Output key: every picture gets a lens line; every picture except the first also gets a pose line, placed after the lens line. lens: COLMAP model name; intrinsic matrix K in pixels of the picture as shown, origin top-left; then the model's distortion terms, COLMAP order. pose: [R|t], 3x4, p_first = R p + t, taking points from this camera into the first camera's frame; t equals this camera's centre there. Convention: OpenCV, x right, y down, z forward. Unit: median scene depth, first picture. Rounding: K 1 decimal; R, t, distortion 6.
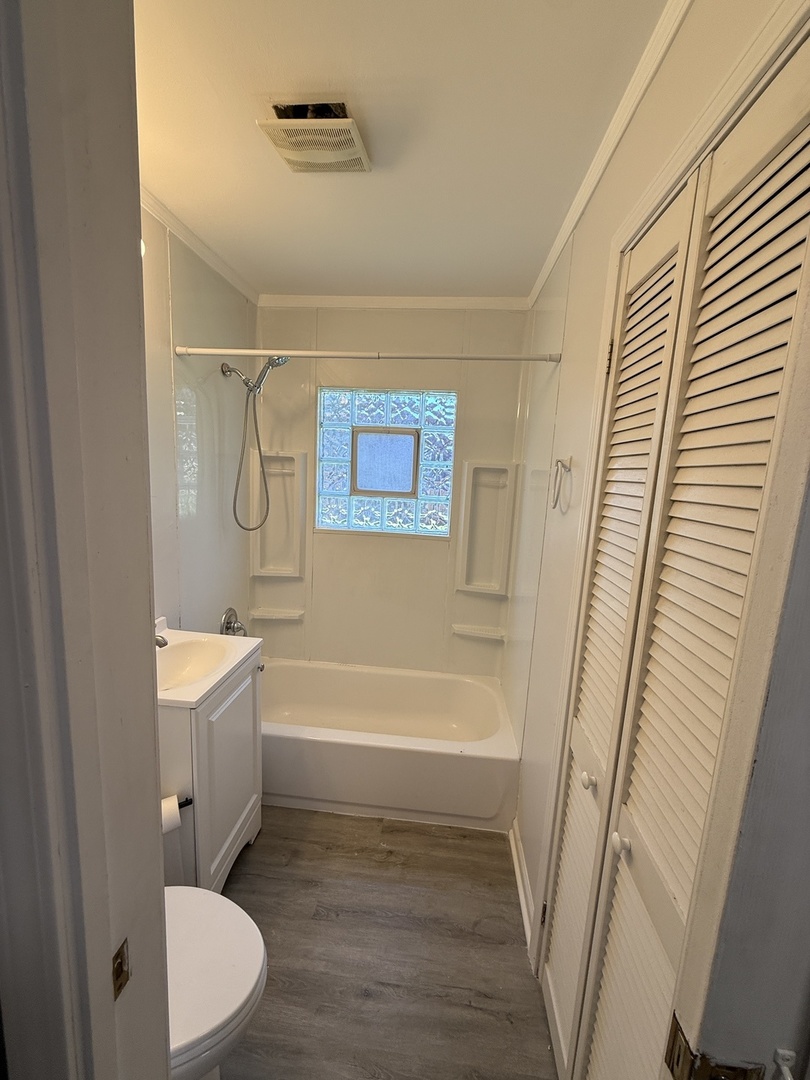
lens RADIAL K [[440.1, 0, 404.5], [0, 440.1, 540.7], [0, 0, 1]] dist [0.000536, -0.000047]
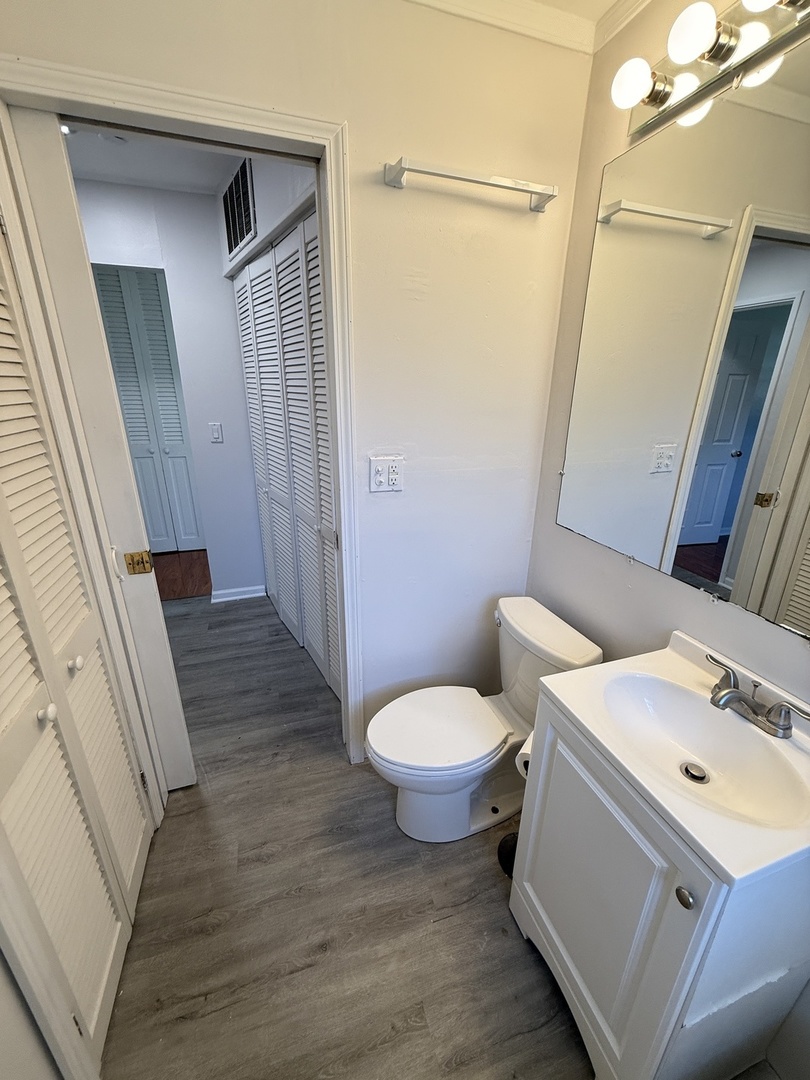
lens RADIAL K [[440.1, 0, 406.2], [0, 440.1, 542.9], [0, 0, 1]] dist [0.000536, -0.000047]
pose [[-0.917760, 0.076042, -0.389786, 0.054451], [-0.117606, 0.885433, 0.449642, -0.191725], [0.379321, 0.458505, -0.803672, 1.414071]]
